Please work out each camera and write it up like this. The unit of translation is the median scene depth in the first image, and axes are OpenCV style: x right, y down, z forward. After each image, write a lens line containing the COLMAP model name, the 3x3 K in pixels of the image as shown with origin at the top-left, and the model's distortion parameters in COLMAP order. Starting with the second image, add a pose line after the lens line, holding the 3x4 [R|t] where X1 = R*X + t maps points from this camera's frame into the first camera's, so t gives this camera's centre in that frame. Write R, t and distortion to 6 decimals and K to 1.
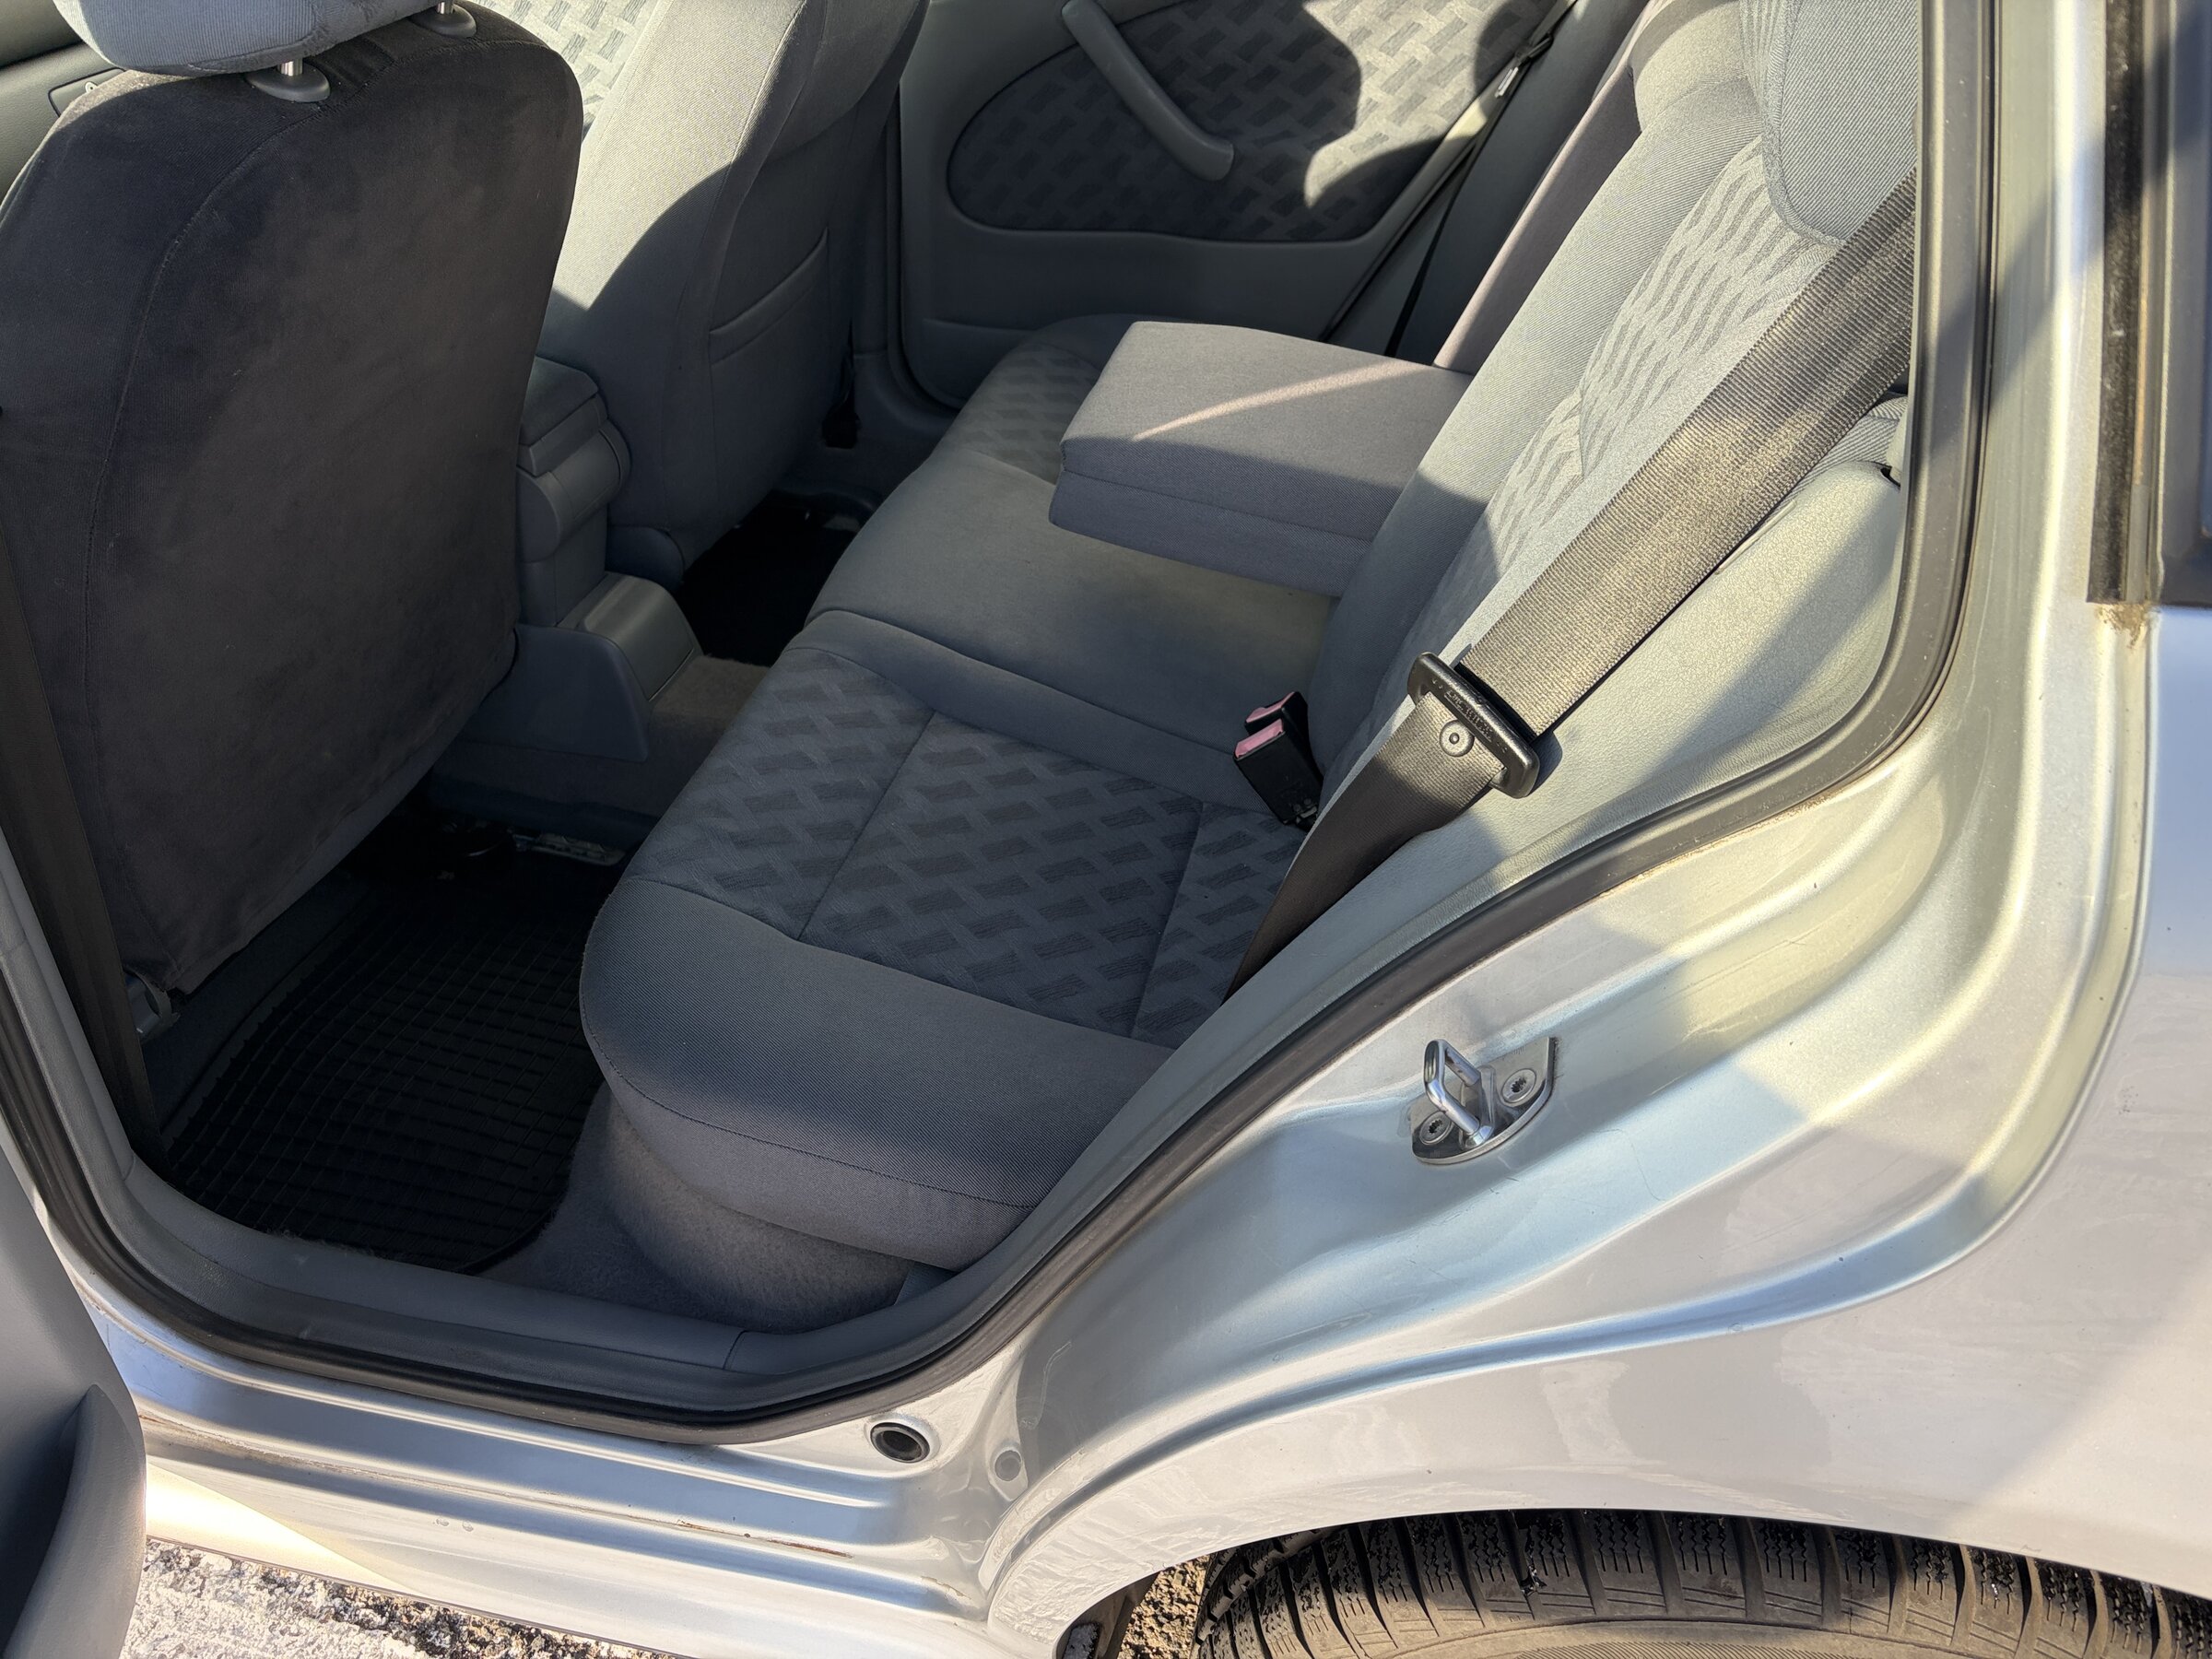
lens RADIAL K [[1685.4, 0, 1113.4], [0, 1685.4, 823.8], [0, 0, 1]] dist [0.070242, -0.076887]
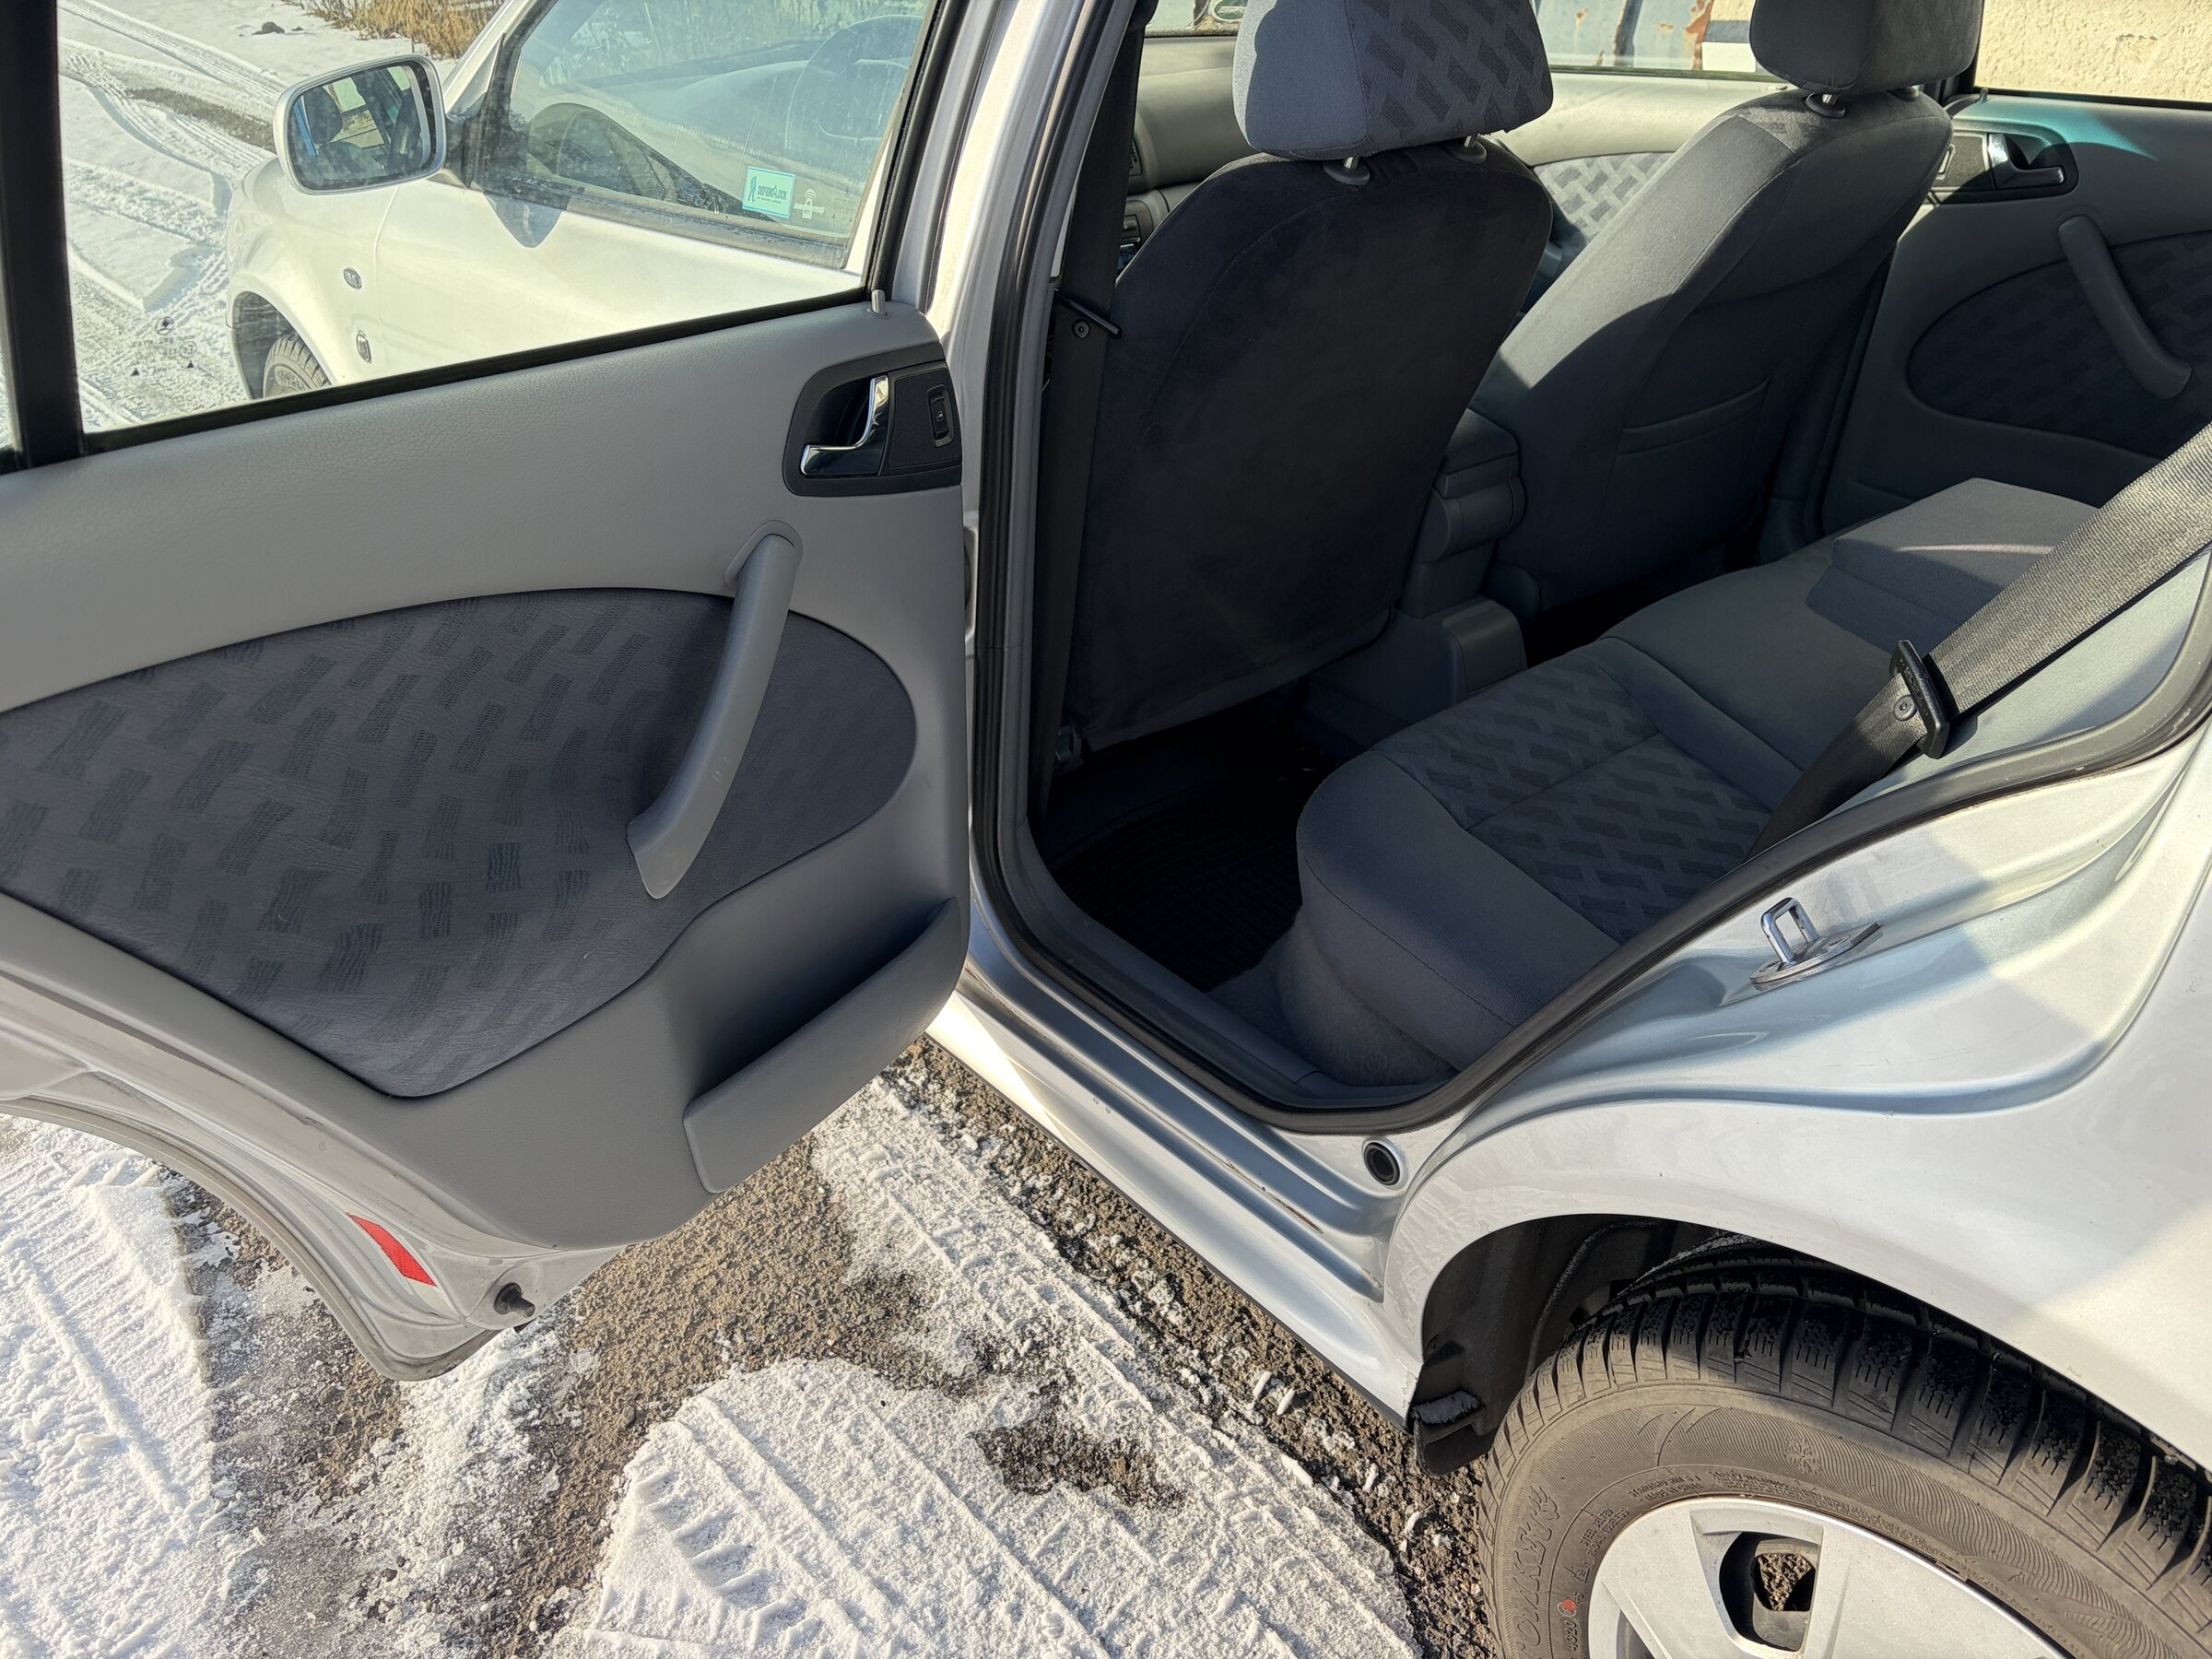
lens RADIAL K [[1685.4, 0, 1100.0], [0, 1685.4, 830.9], [0, 0, 1]] dist [0.070242, -0.076887]
pose [[0.797318, 0.311641, -0.516879, 0.241696], [-0.362948, 0.931807, 0.001943, 0.152179], [0.482237, 0.186051, 0.856056, -0.243121]]
